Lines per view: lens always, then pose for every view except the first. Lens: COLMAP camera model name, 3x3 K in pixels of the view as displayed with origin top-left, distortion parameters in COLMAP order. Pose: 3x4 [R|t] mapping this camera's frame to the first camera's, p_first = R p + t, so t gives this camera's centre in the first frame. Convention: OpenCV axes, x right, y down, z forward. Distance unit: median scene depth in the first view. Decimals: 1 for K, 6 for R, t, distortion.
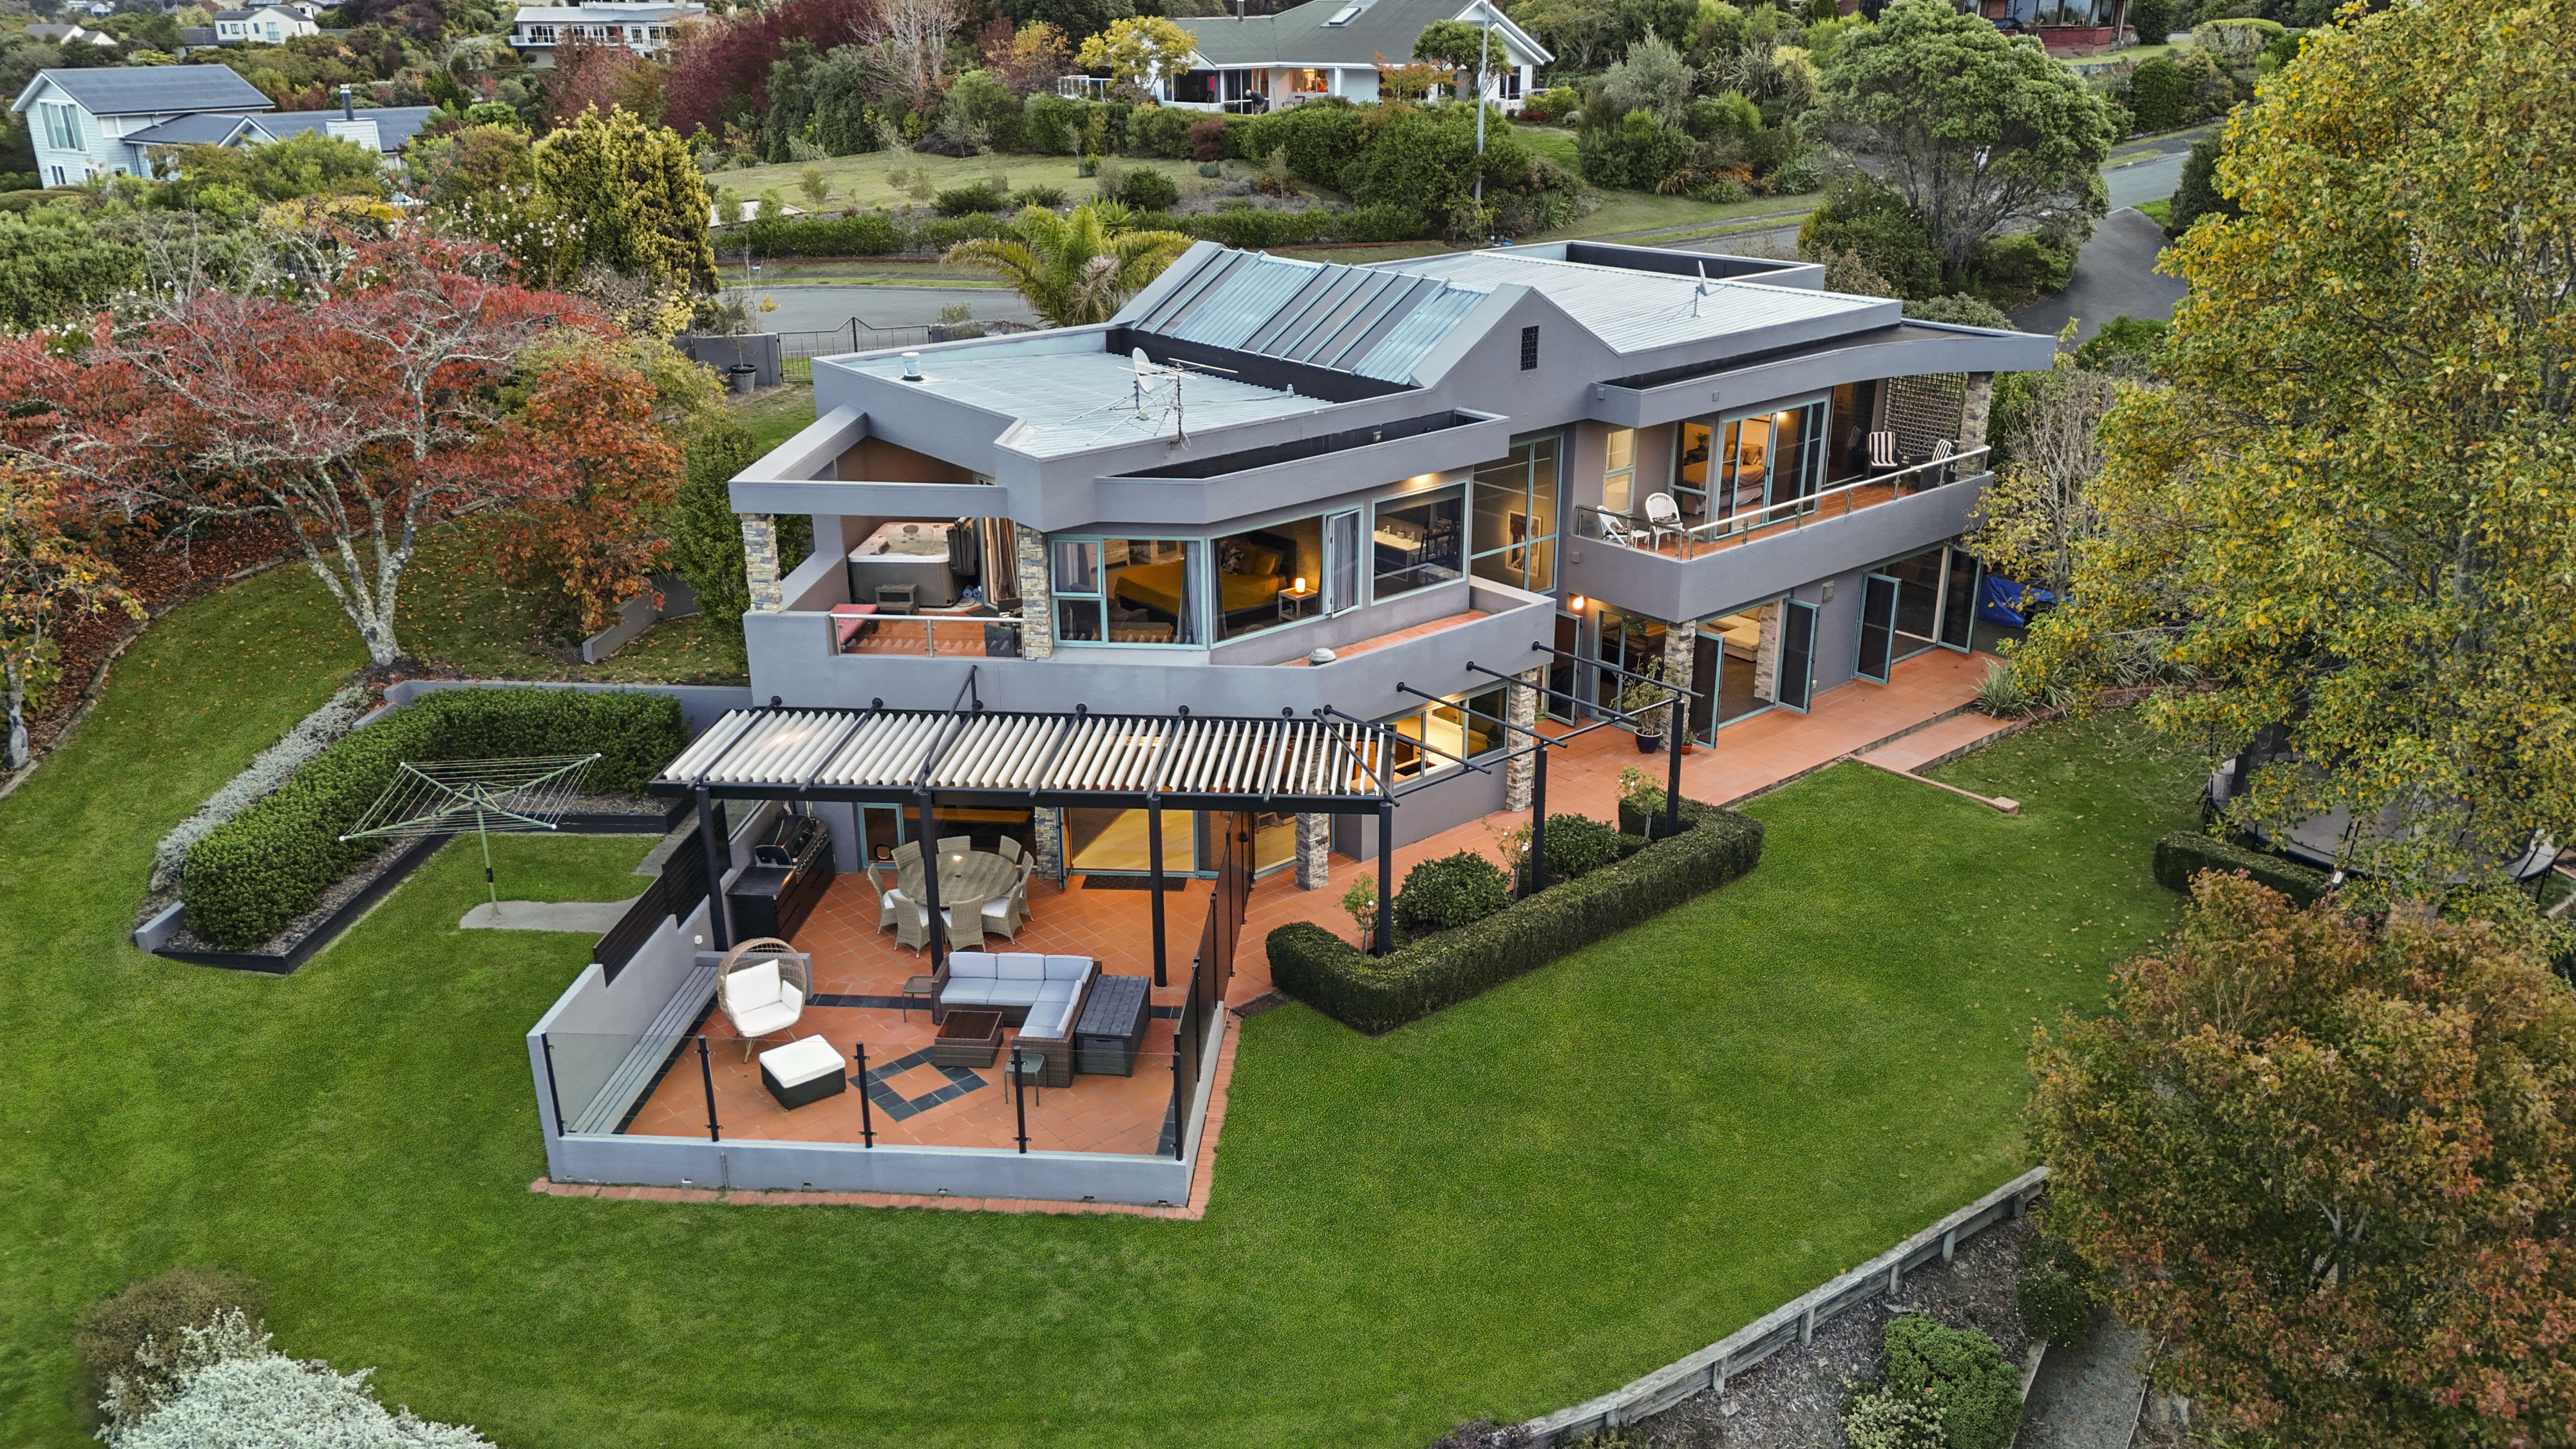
lens RADIAL K [[1907.5, 0, 1297.6], [0, 1907.5, 778.3], [0, 0, 1]] dist [0.066796, -0.059756]
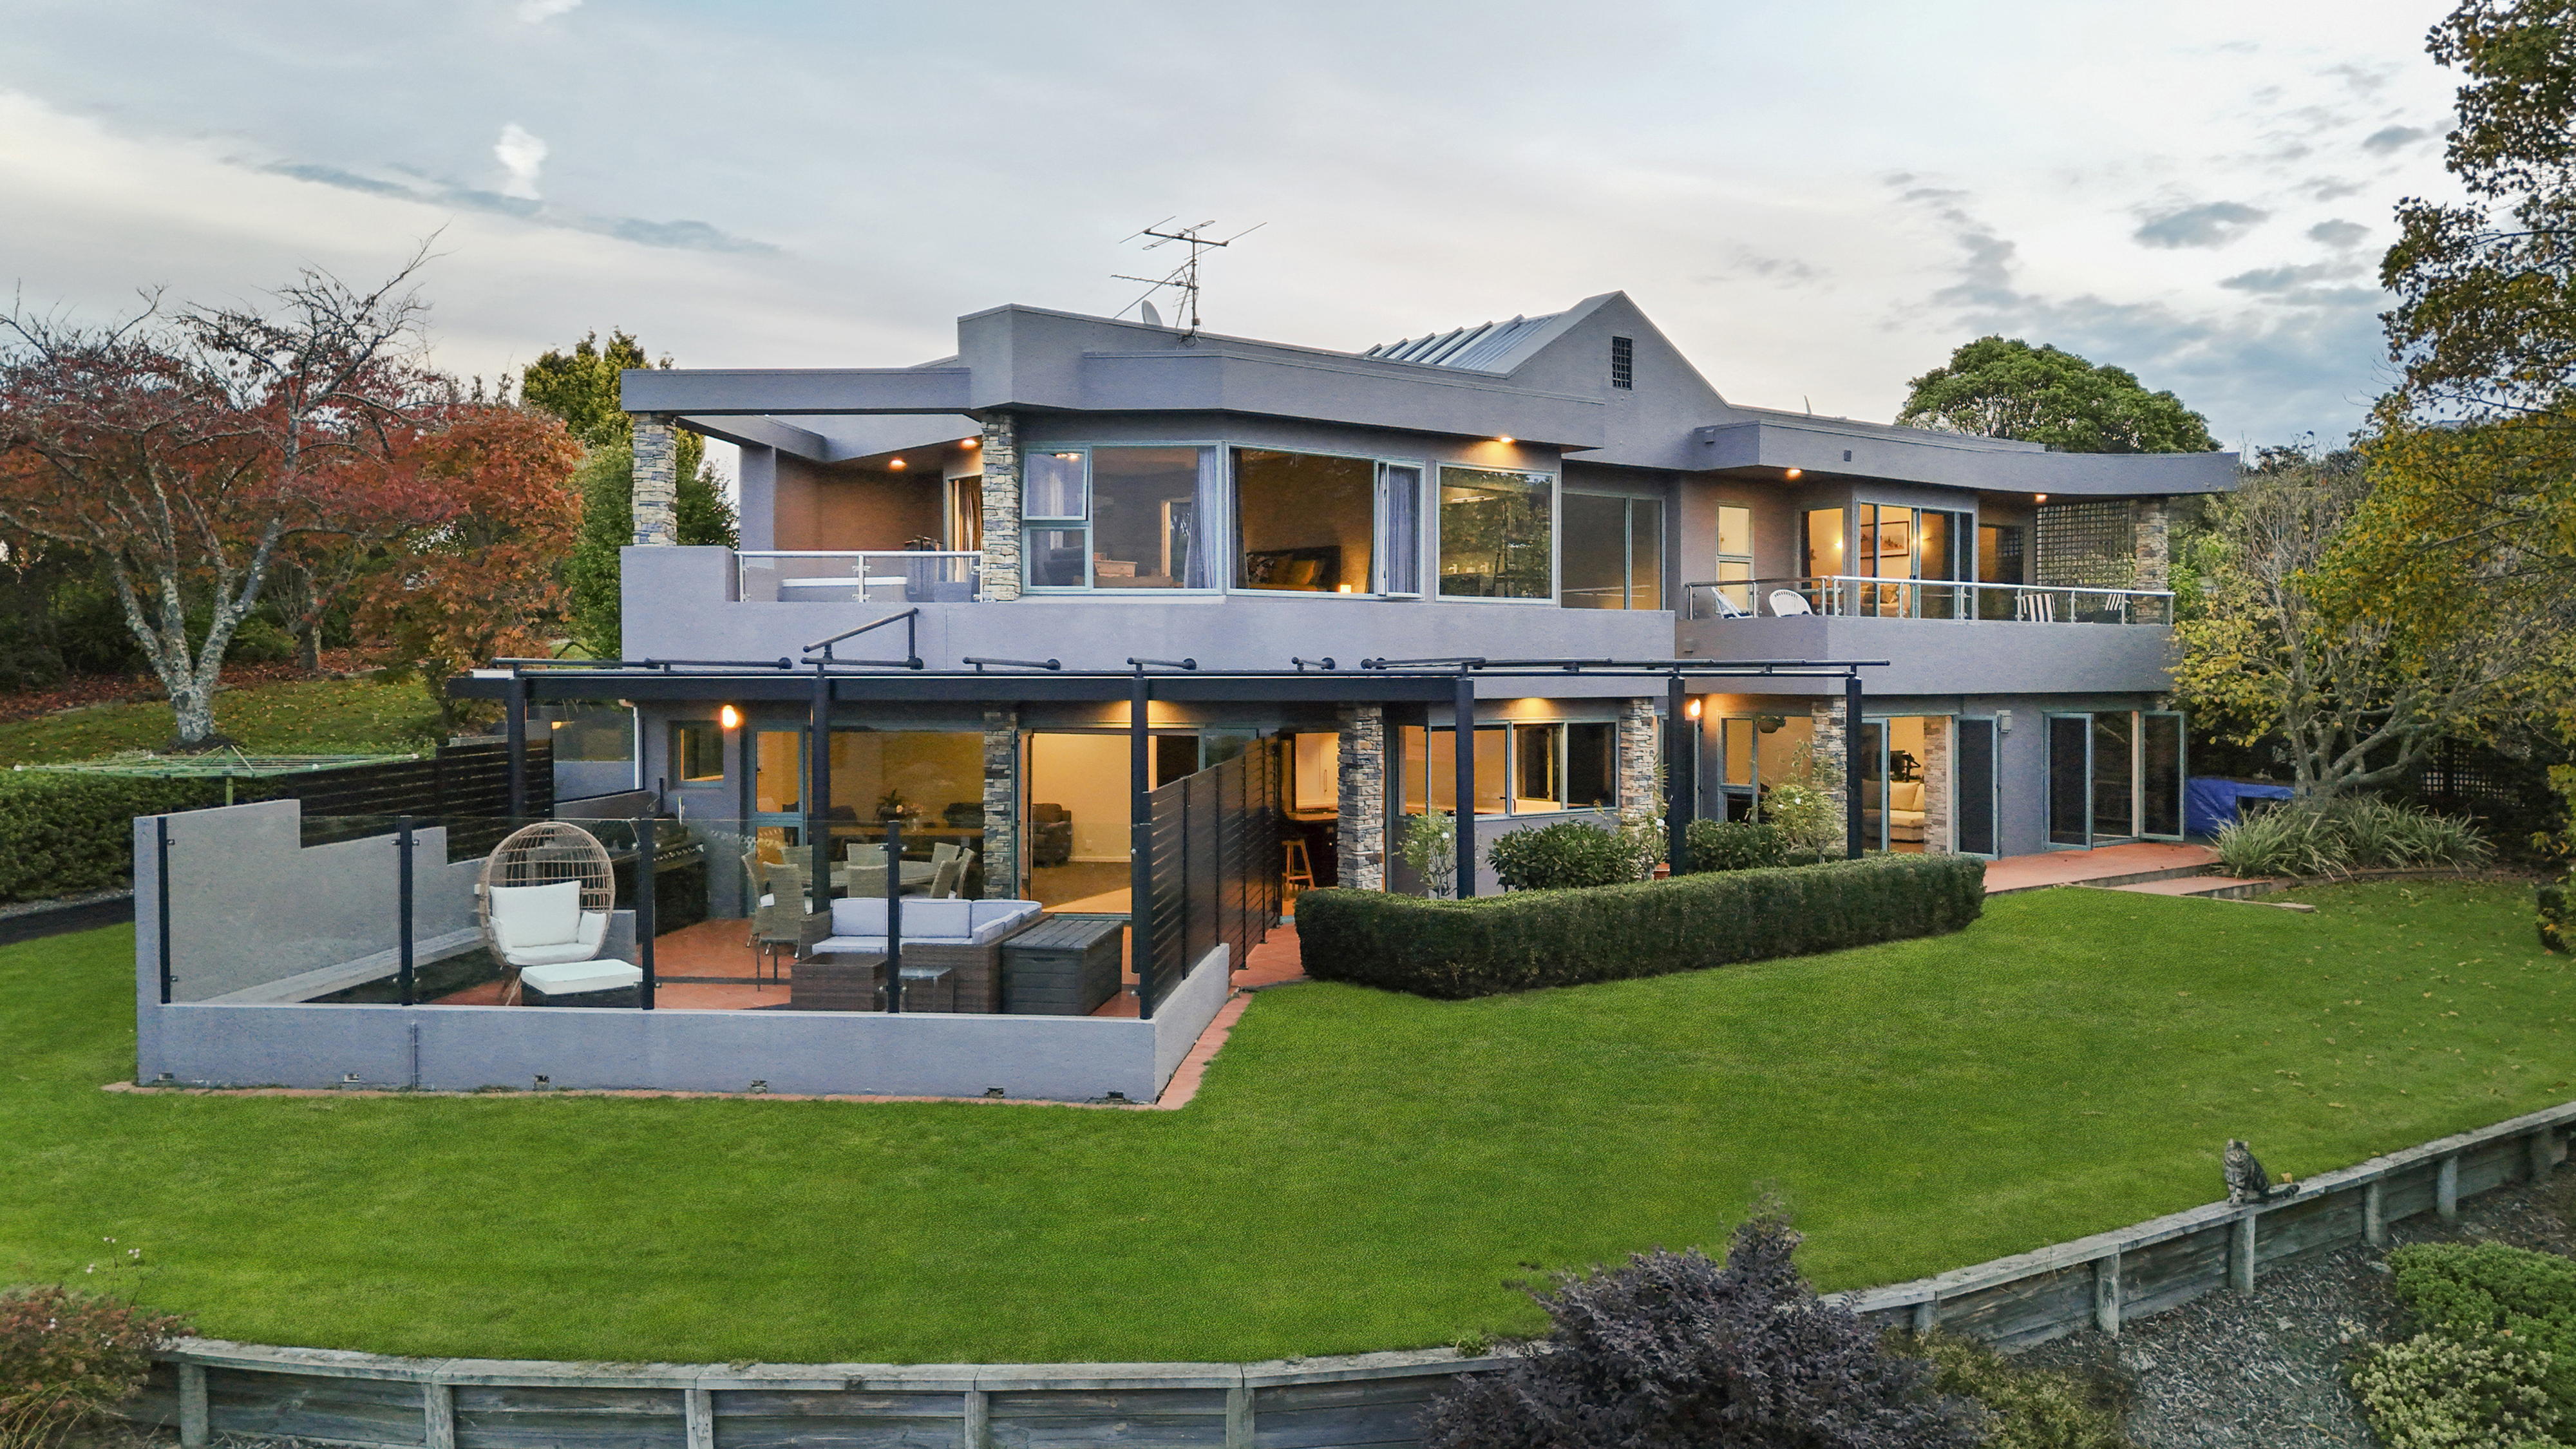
lens RADIAL K [[1907.5, 0, 1297.6], [0, 1907.5, 778.3], [0, 0, 1]] dist [0.066796, -0.059756]
pose [[0.999653, 0.000079, -0.026348, 0.002503], [-0.009600, 0.932355, -0.361417, 0.256215], [0.024537, 0.361544, 0.932032, 0.295282]]
